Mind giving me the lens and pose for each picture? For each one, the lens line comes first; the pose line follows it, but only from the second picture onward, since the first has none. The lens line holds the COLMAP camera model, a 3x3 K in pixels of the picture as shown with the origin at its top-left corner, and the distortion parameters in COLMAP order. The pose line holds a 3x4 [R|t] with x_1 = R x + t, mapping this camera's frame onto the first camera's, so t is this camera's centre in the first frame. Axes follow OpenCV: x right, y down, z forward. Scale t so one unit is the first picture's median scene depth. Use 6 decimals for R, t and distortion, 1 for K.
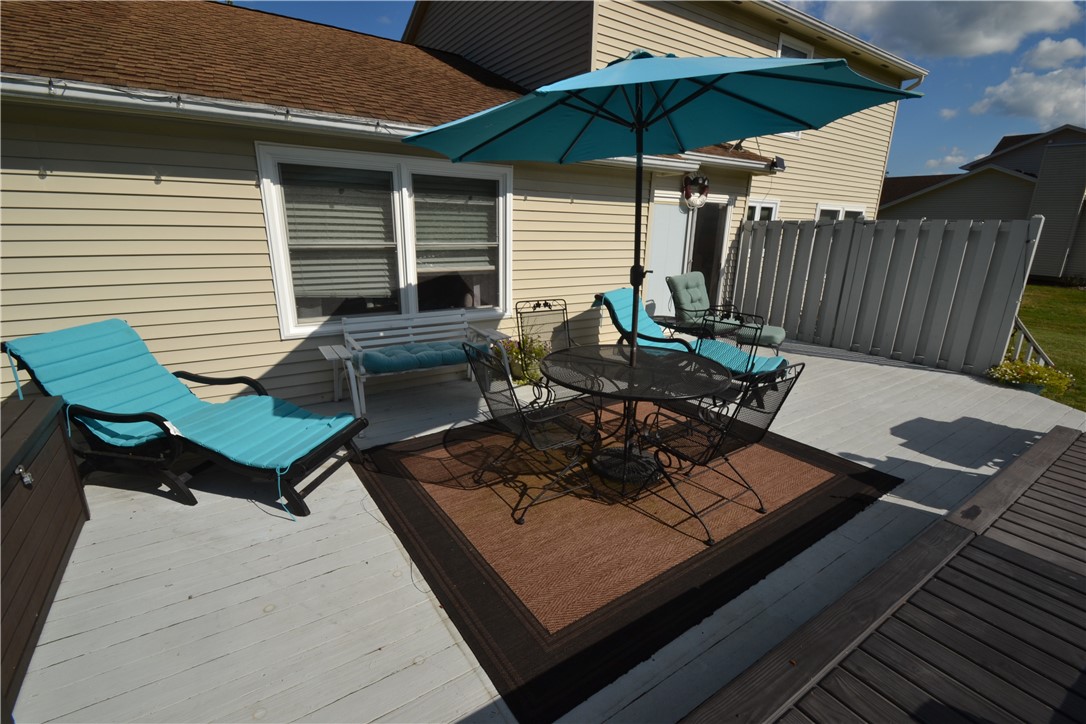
lens RADIAL K [[491.1, 0, 543.0], [0, 491.1, 362.0], [0, 0, 1]] dist [0.017747, -0.013242]
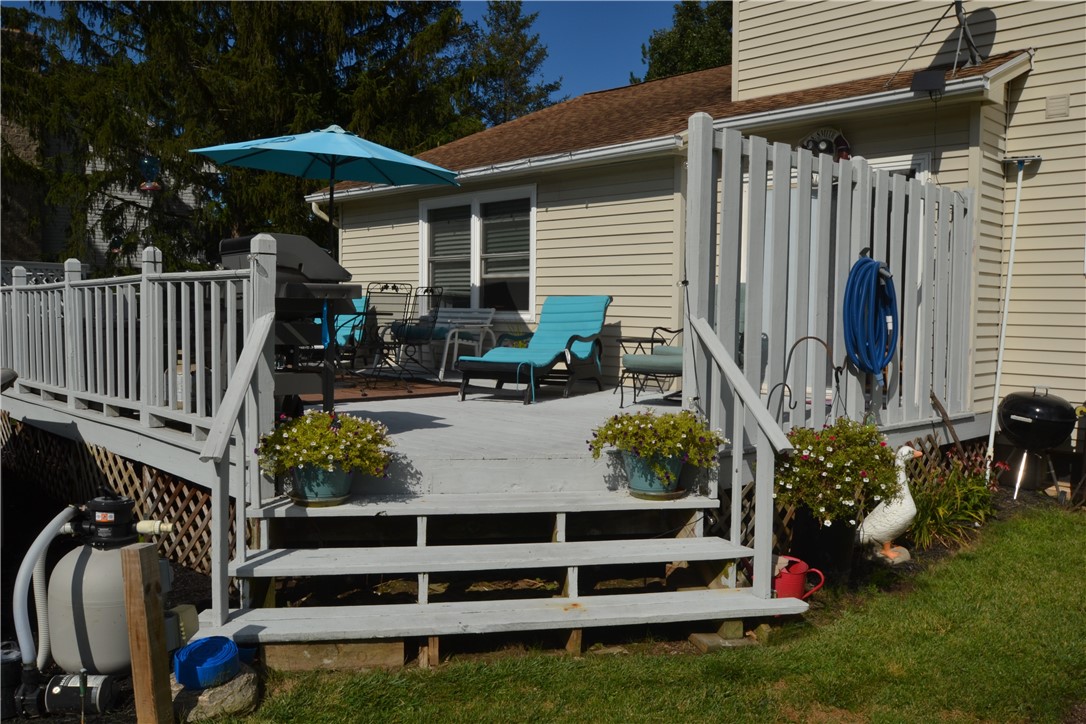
lens RADIAL K [[985.0, 0, 543.0], [0, 985.0, 362.0], [0, 0, 1]] dist [-0.035597, -0.002061]
pose [[0.149366, 0.037175, -0.988083, 2.079441], [-0.268154, 0.963367, -0.004291, -0.014534], [0.951727, 0.265599, 0.153863, 0.783975]]
